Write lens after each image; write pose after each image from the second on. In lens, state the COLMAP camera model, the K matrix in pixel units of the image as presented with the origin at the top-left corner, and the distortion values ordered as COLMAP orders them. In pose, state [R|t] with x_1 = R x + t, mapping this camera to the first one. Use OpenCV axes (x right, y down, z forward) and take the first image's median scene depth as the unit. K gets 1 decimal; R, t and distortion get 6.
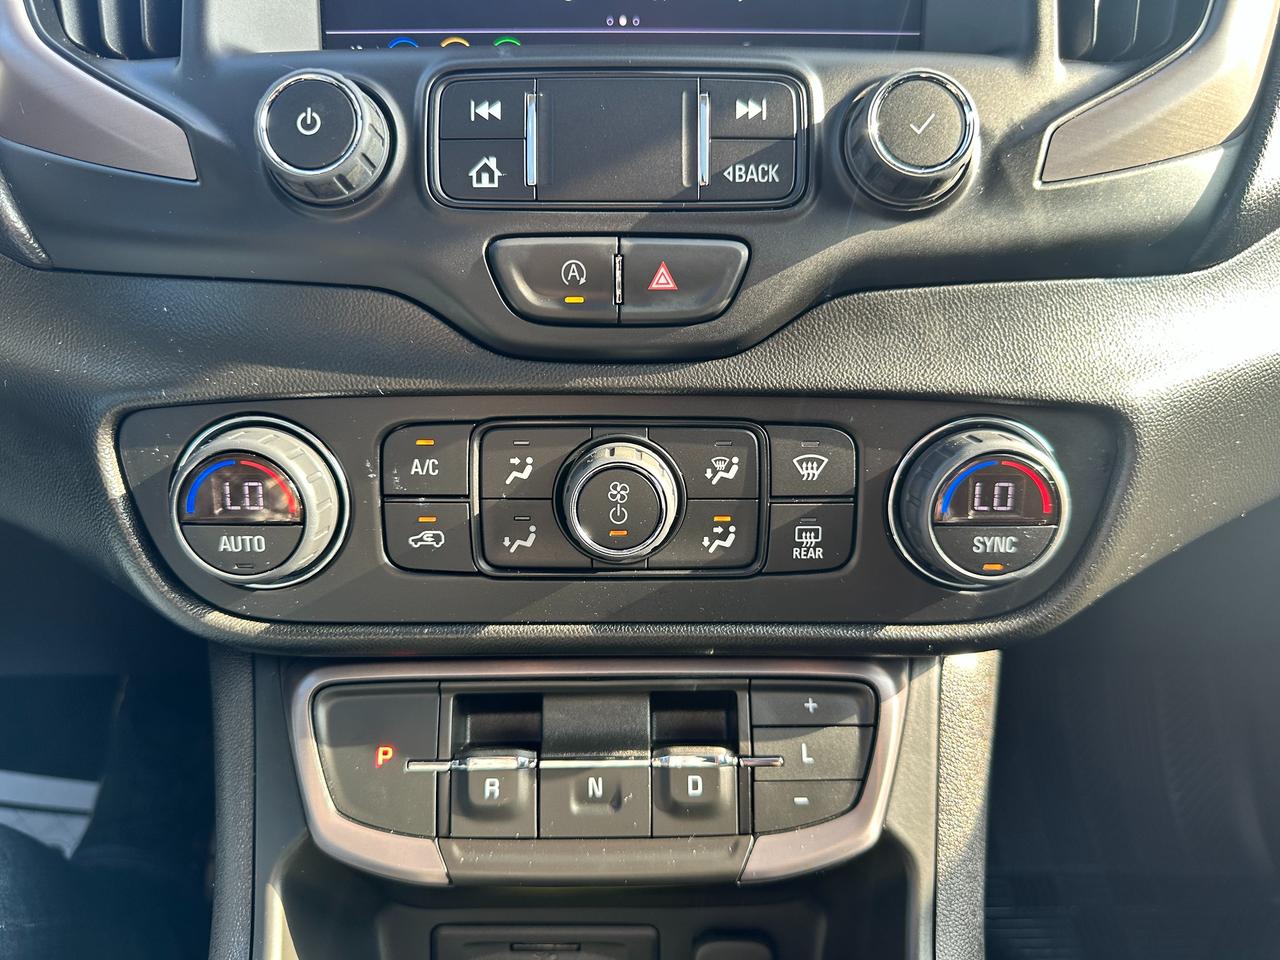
lens RADIAL K [[903.0, 0, 635.3], [0, 903.0, 449.9], [0, 0, 1]] dist [0.034308, -0.042513]
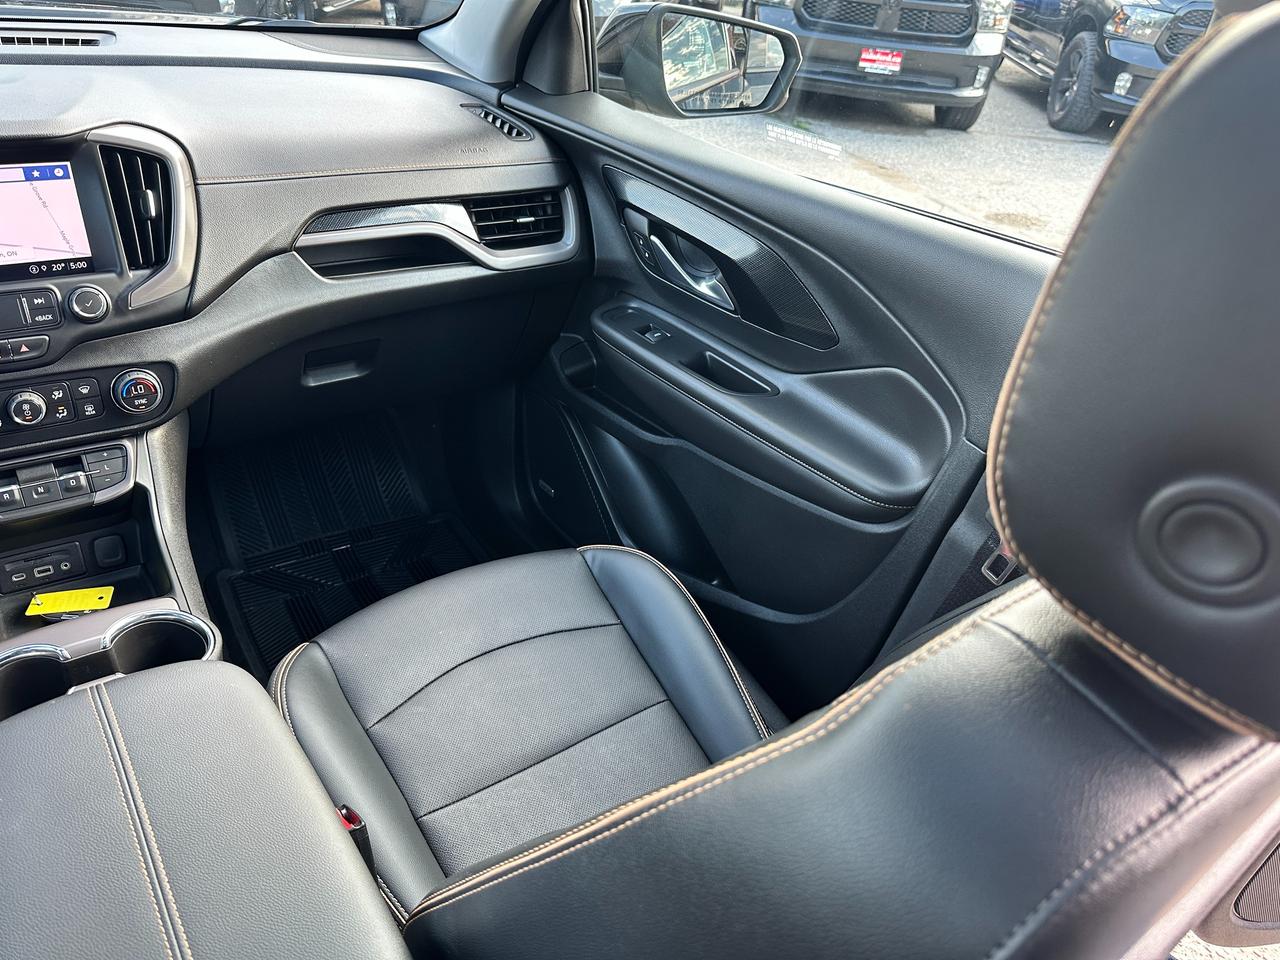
lens RADIAL K [[903.0, 0, 622.4], [0, 903.0, 475.8], [0, 0, 1]] dist [0.034308, -0.042513]
pose [[0.824465, -0.228885, 0.517560, 0.002903], [0.115926, 0.963473, 0.241416, -0.286425], [-0.553911, -0.139041, 0.820884, -3.342148]]
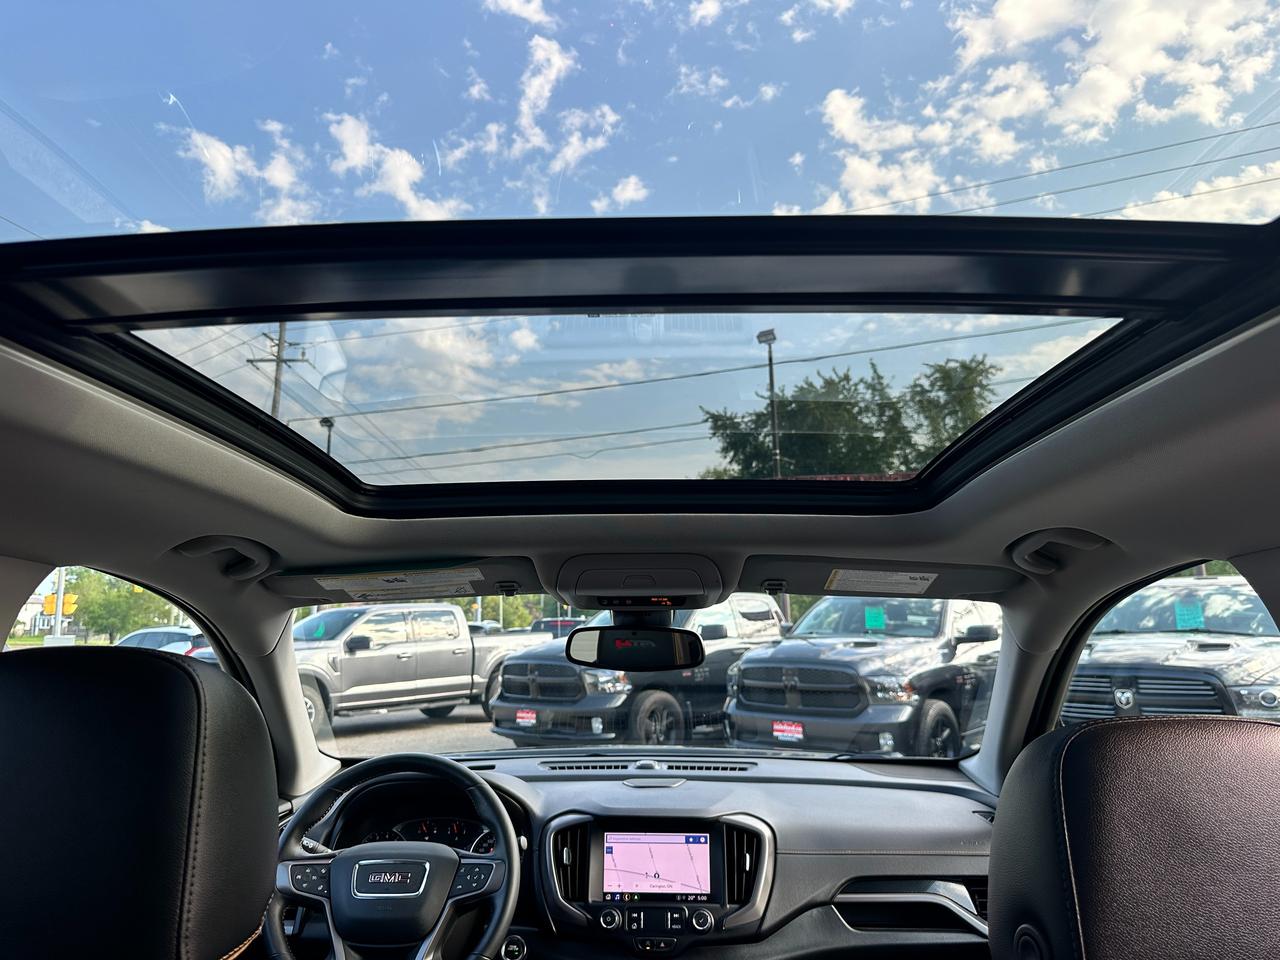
lens RADIAL K [[903.0, 0, 632.9], [0, 903.0, 463.1], [0, 0, 1]] dist [0.034308, -0.042513]
pose [[0.998563, -0.009166, -0.052791, 0.177313], [-0.020346, 0.846596, -0.531847, 0.311998], [0.049568, 0.532157, 0.845194, -5.709825]]
